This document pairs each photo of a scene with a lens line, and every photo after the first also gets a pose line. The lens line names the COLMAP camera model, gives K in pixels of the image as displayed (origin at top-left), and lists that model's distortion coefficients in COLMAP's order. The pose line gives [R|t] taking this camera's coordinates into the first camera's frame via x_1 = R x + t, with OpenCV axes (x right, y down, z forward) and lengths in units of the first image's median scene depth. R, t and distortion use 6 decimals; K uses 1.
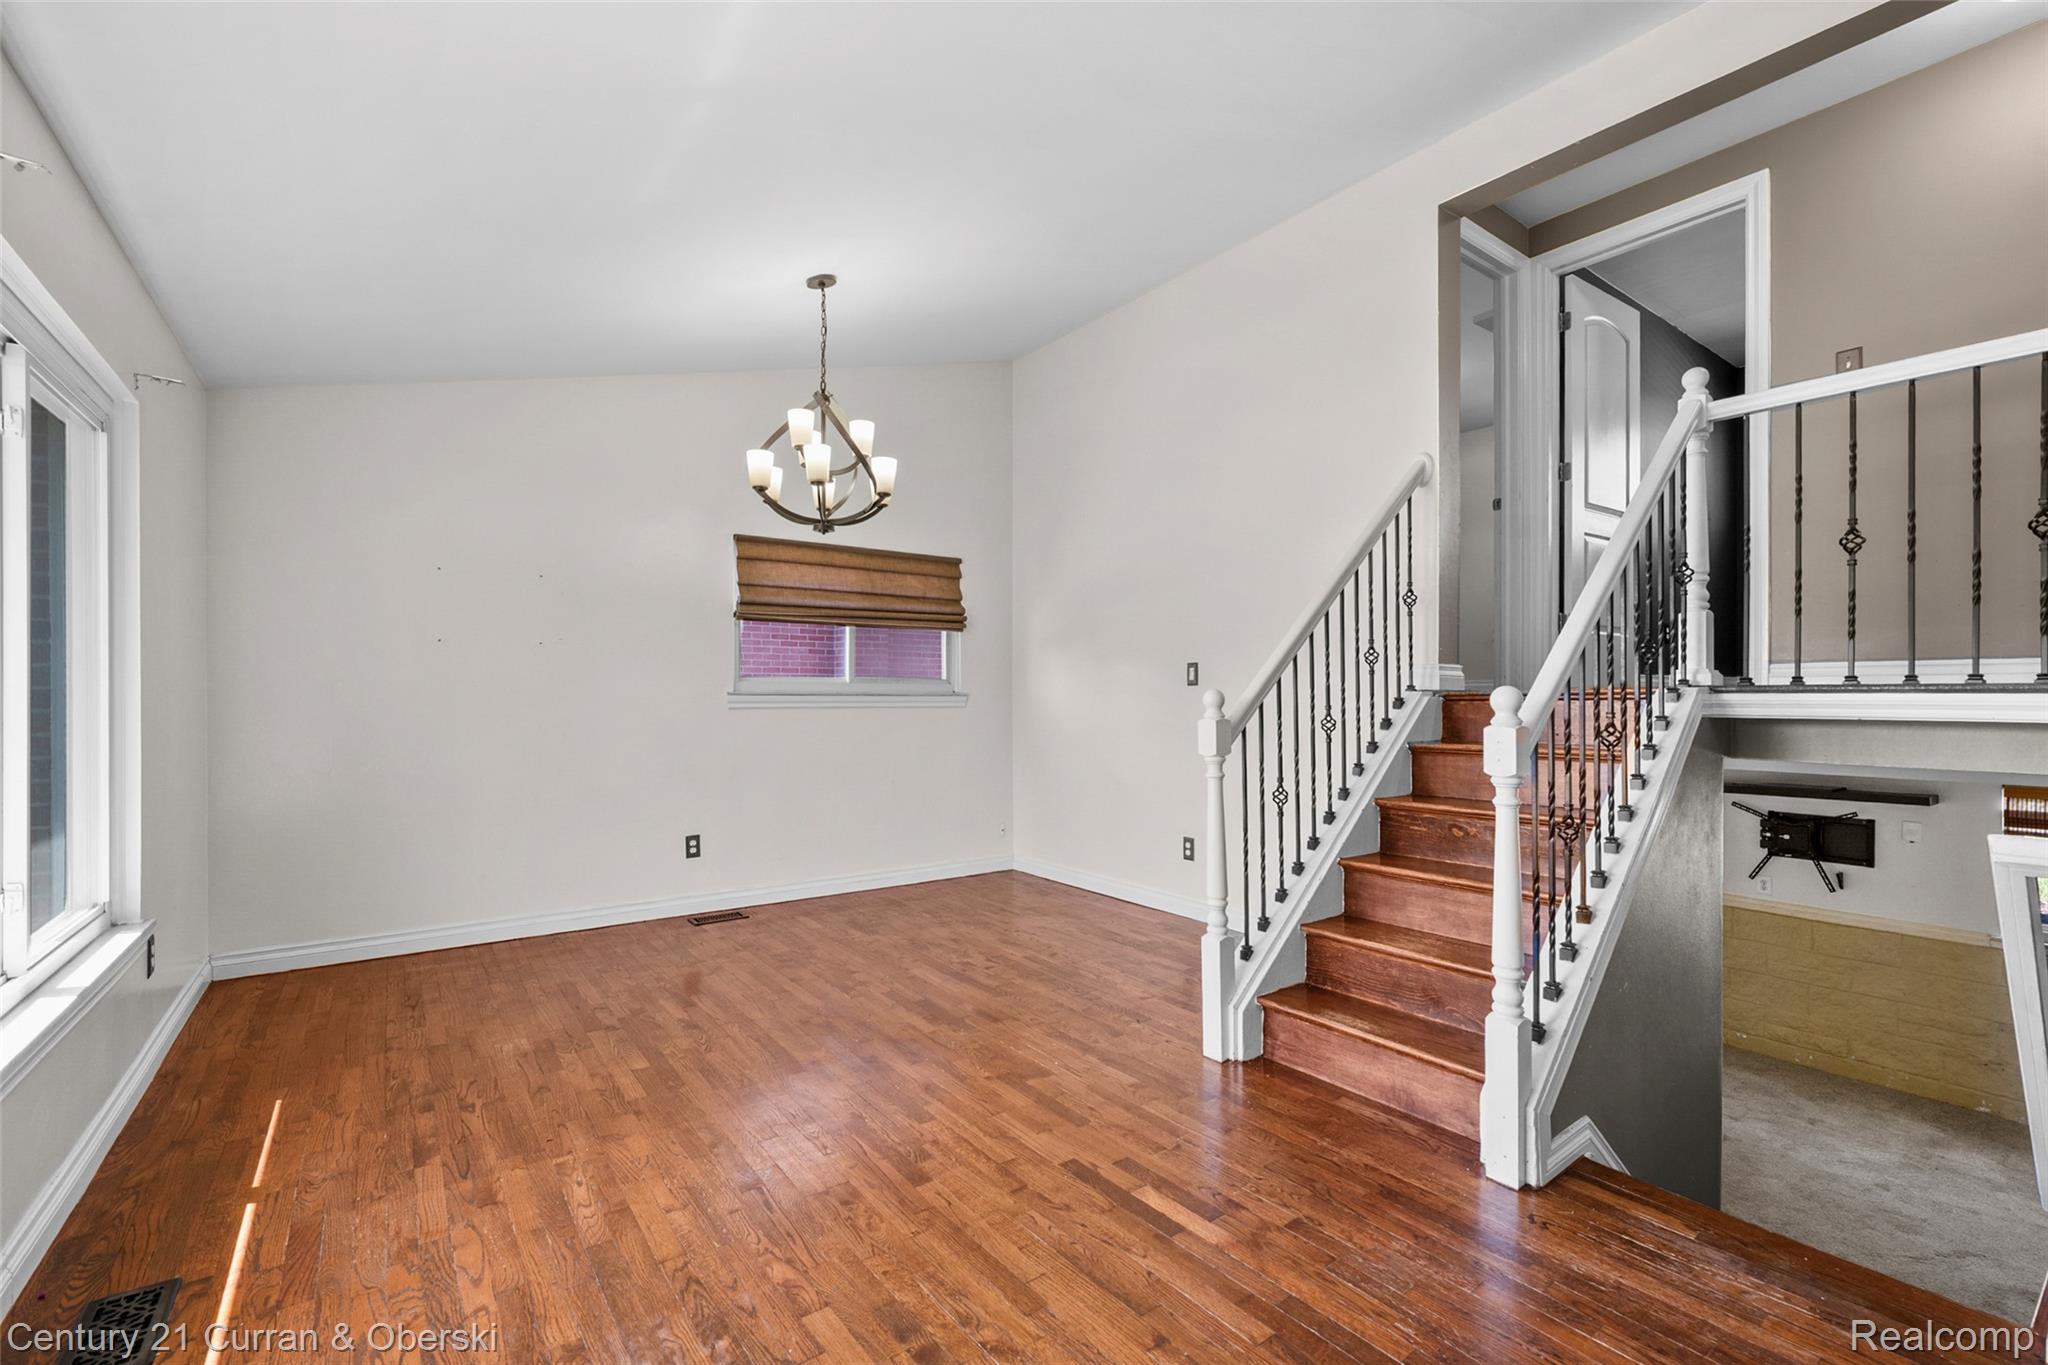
lens RADIAL K [[873.7, 0, 1023.8], [0, 873.7, 696.1], [0, 0, 1]] dist [-0.001747, 0.000463]
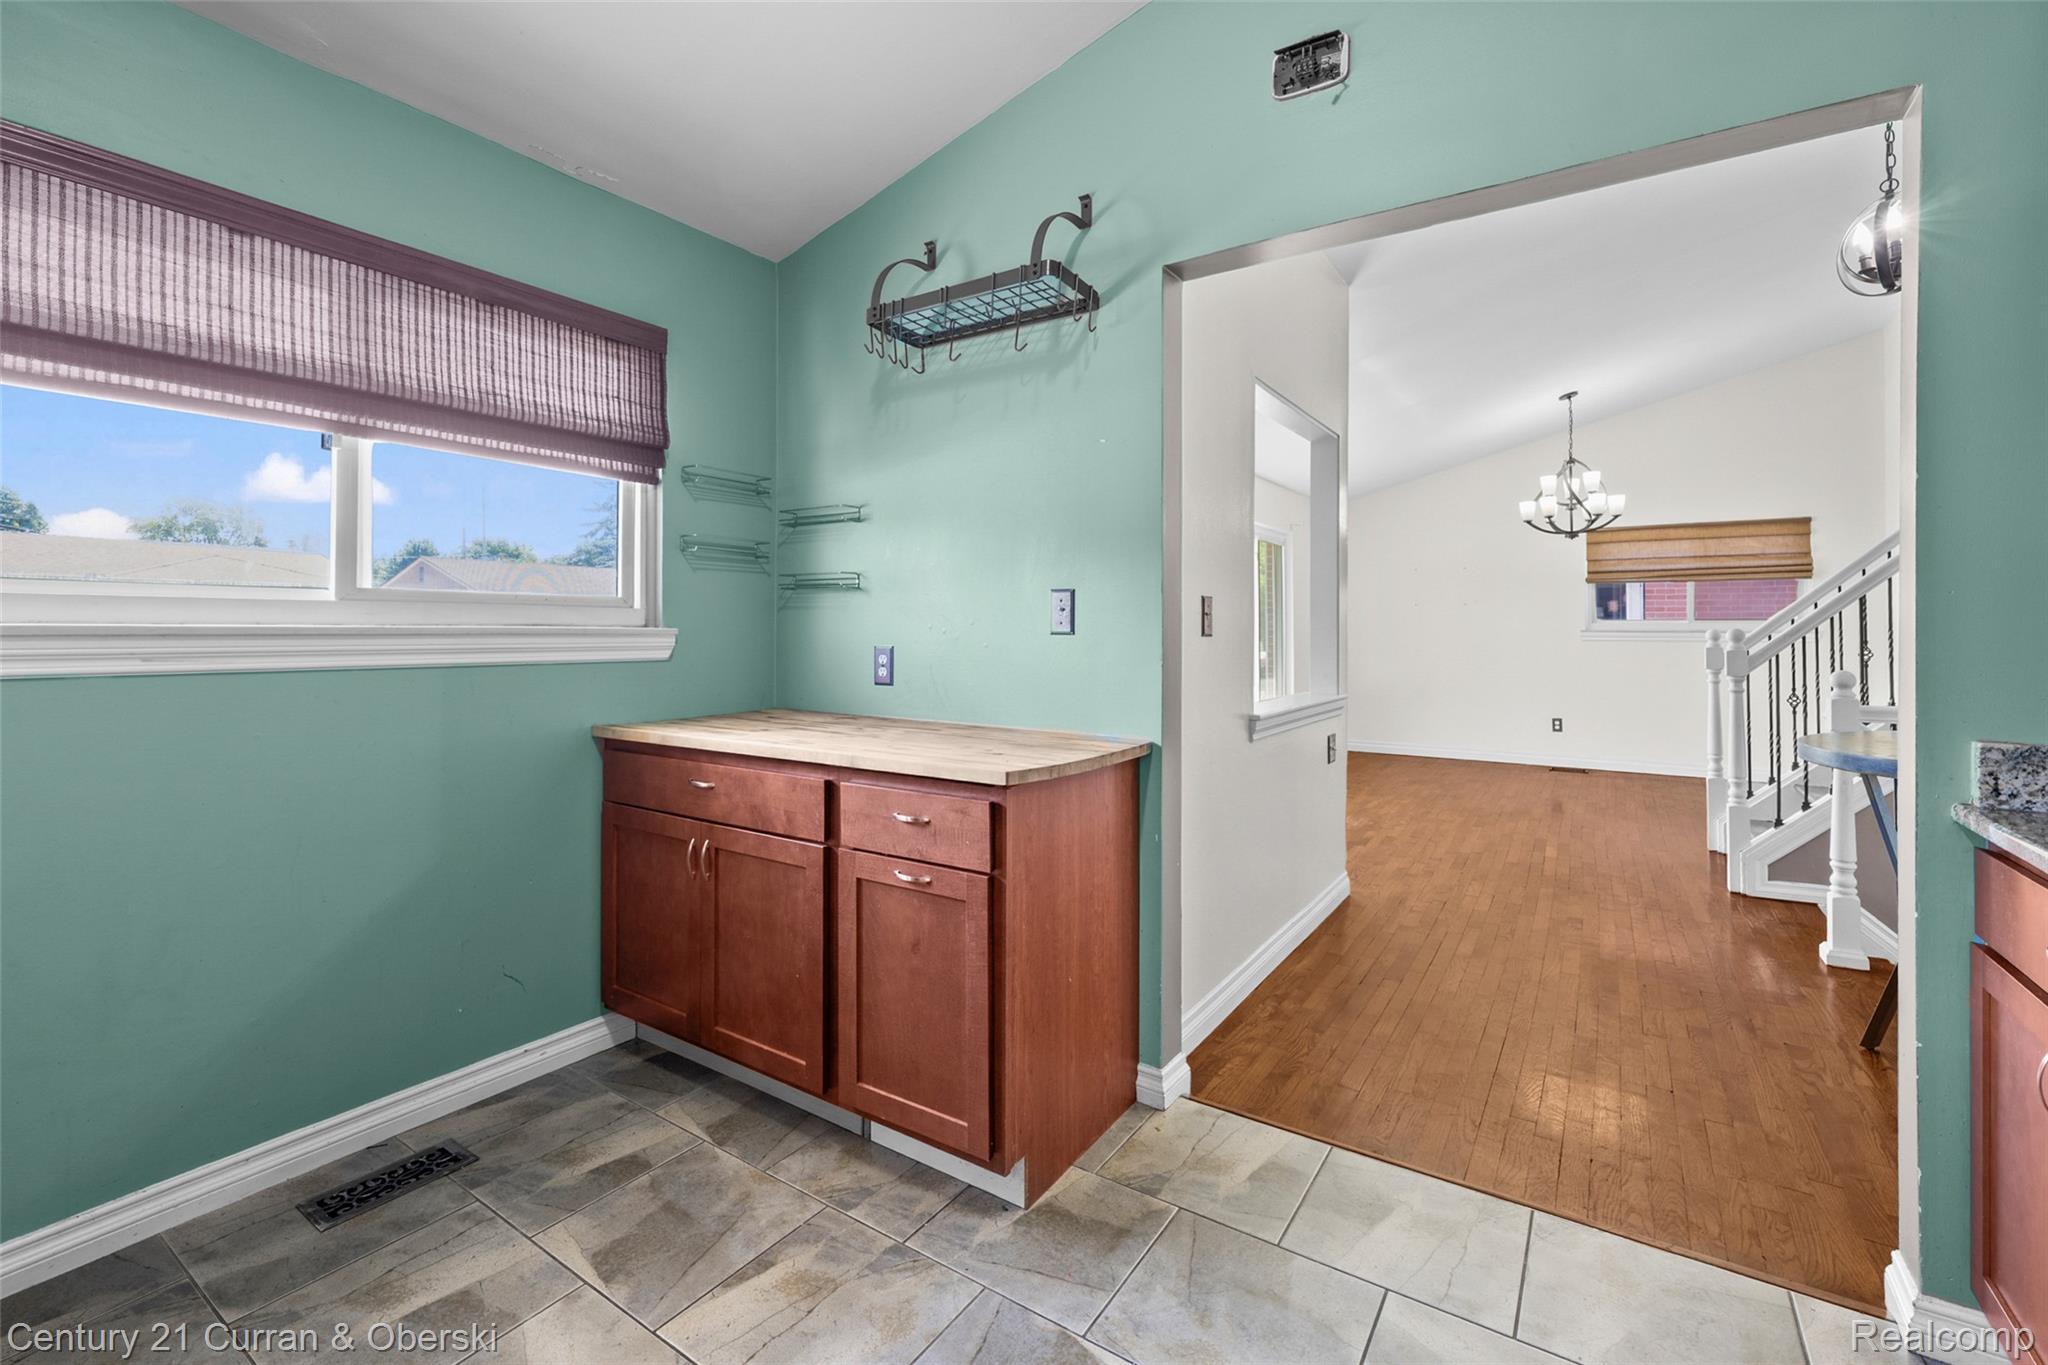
lens RADIAL K [[873.7, 0, 1039.2], [0, 873.7, 611.1], [0, 0, 1]] dist [-0.001747, 0.000463]
pose [[0.355406, -0.018200, -0.934535, 1.094859], [-0.005828, 0.999748, -0.021687, 0.002139], [0.934694, 0.013154, 0.355211, -0.654692]]
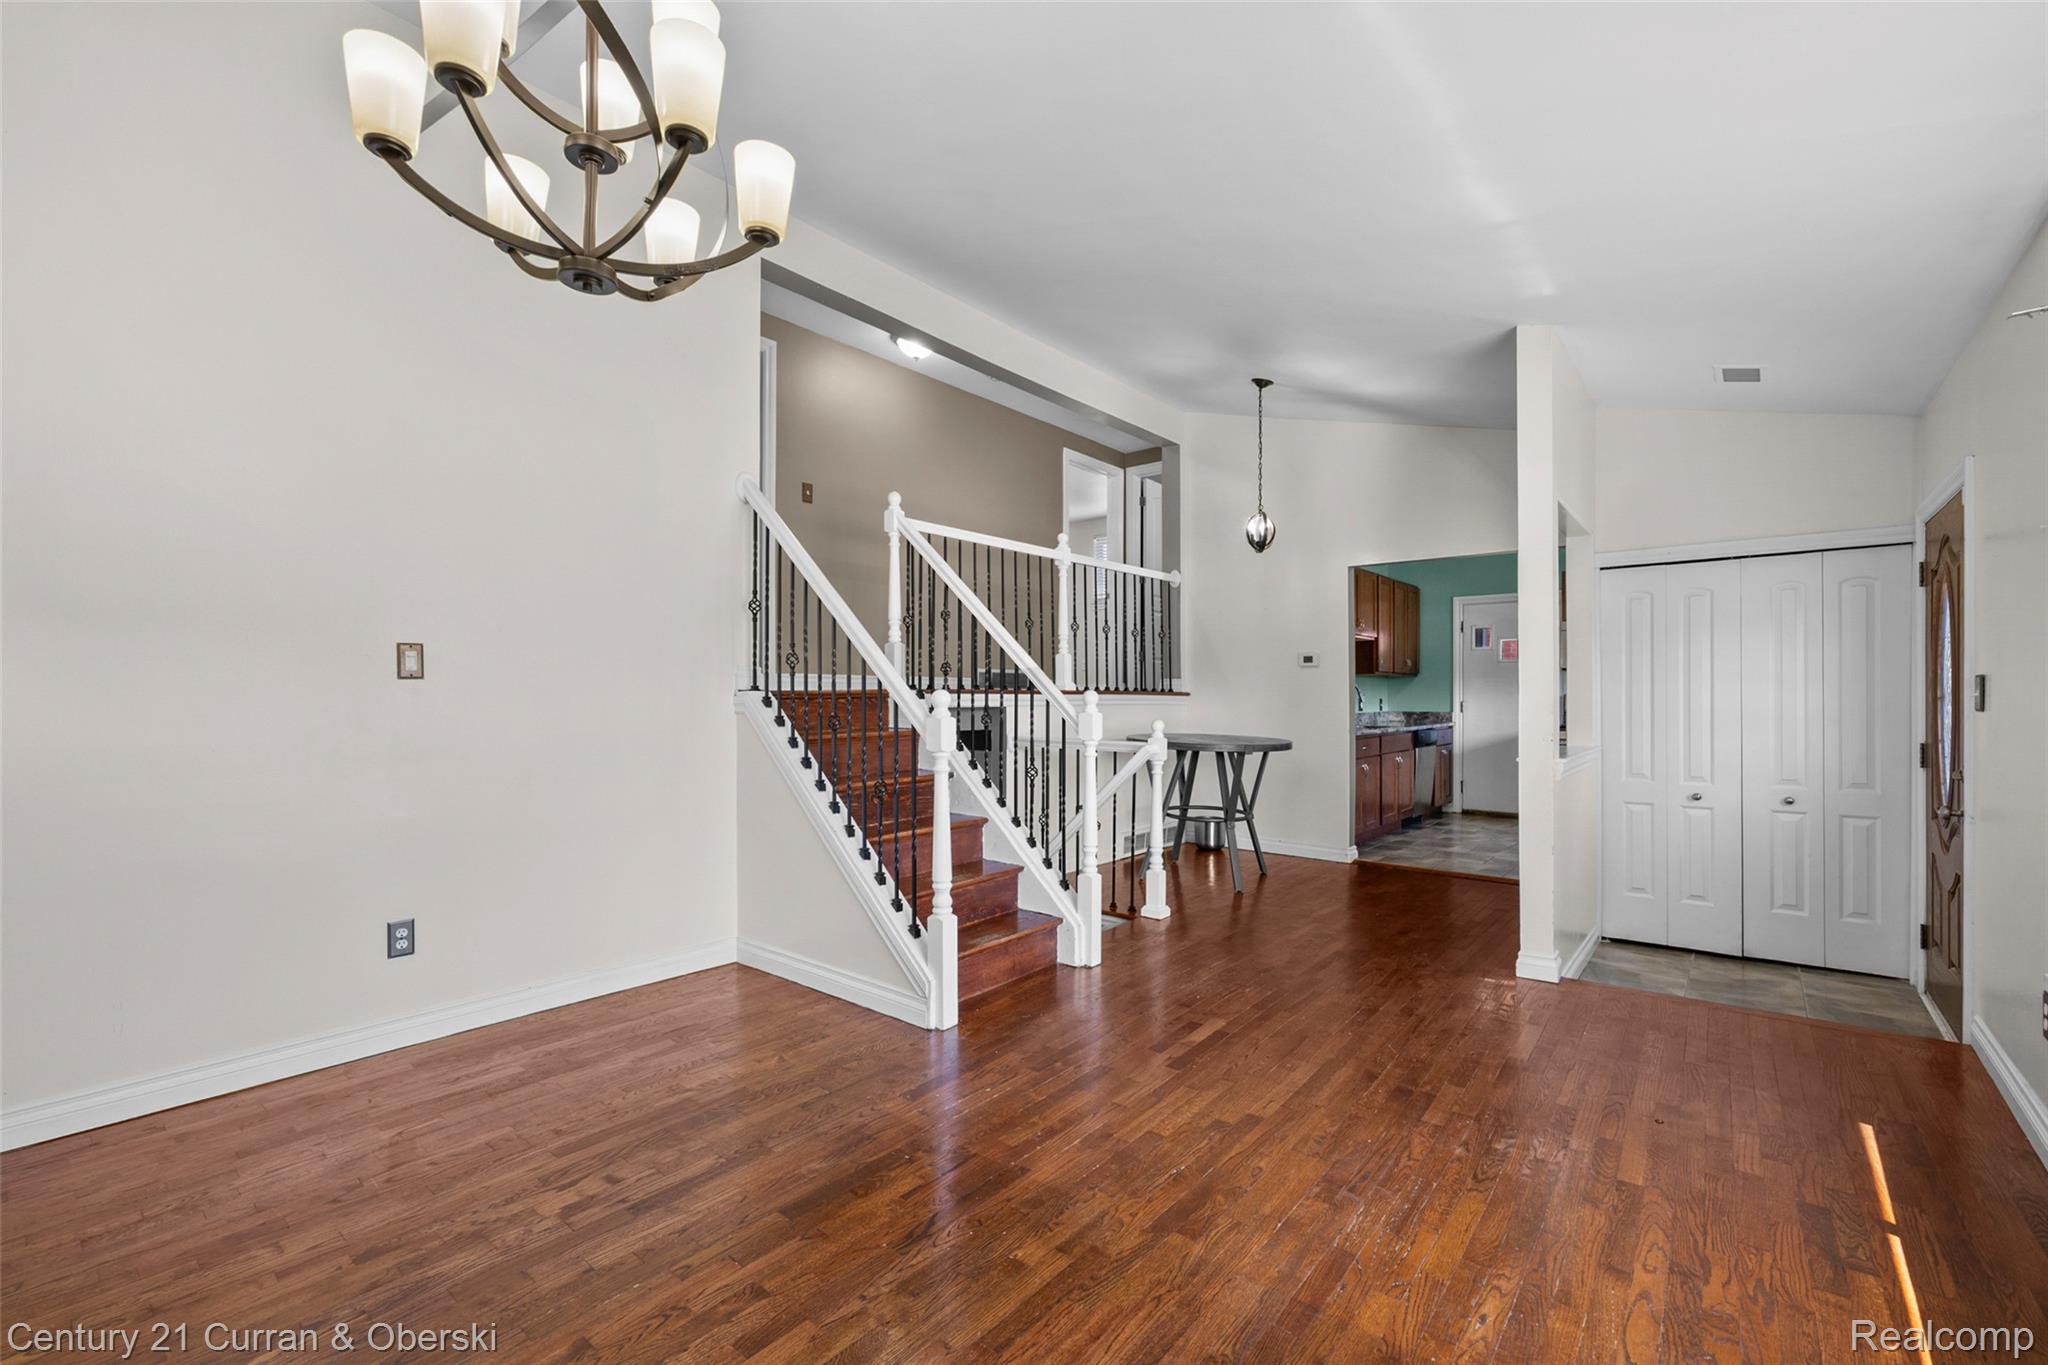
lens RADIAL K [[873.7, 0, 1017.8], [0, 873.7, 708.5], [0, 0, 1]] dist [-0.001747, 0.000463]
pose [[-0.239641, -0.016615, 0.970719, -0.707288], [-0.000212, 0.999854, 0.017061, -0.001914], [-0.970862, 0.003883, -0.239610, 0.969527]]
